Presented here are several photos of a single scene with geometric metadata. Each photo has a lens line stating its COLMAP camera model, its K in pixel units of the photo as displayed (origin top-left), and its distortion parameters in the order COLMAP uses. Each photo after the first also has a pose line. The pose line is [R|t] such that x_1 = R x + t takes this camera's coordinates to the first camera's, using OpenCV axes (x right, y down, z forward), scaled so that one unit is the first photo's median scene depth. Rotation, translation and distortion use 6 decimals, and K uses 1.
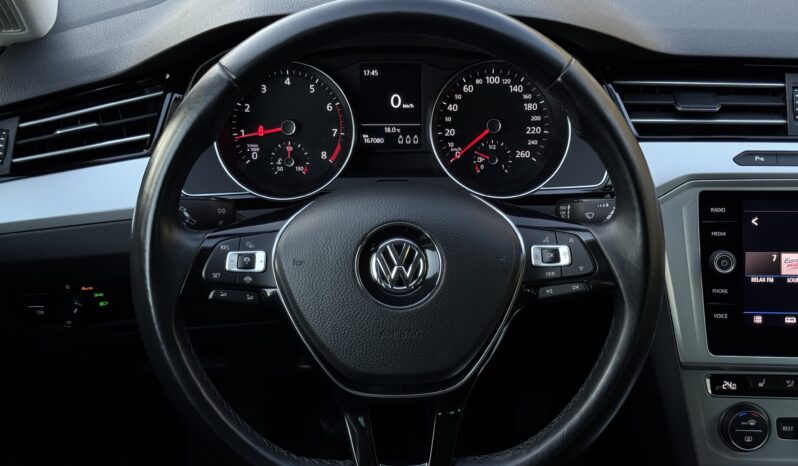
lens RADIAL K [[1088.3, 0, 398.3], [0, 1088.3, 246.6], [0, 0, 1]] dist [0.189091, -0.337435]
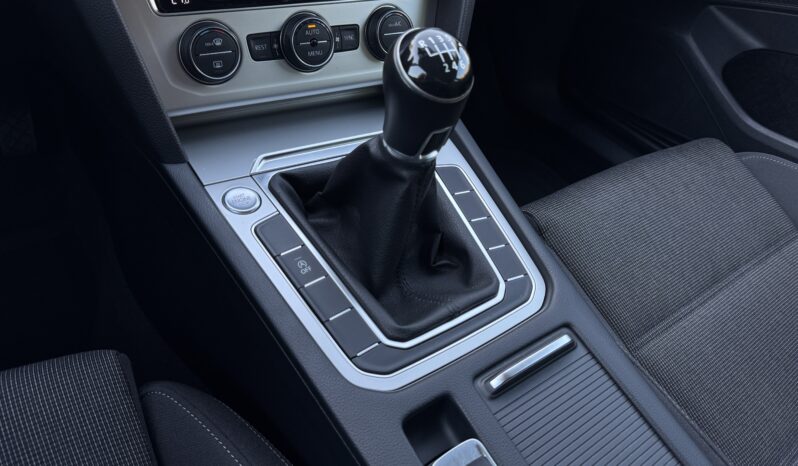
lens RADIAL K [[549.8, 0, 402.1], [0, 549.8, 240.2], [0, 0, 1]] dist [-0.003219, -0.002134]
pose [[0.818081, -0.289628, 0.496848, 0.194680], [0.121468, 0.931458, 0.342974, 0.175486], [-0.562128, -0.220229, 0.797189, 0.593383]]
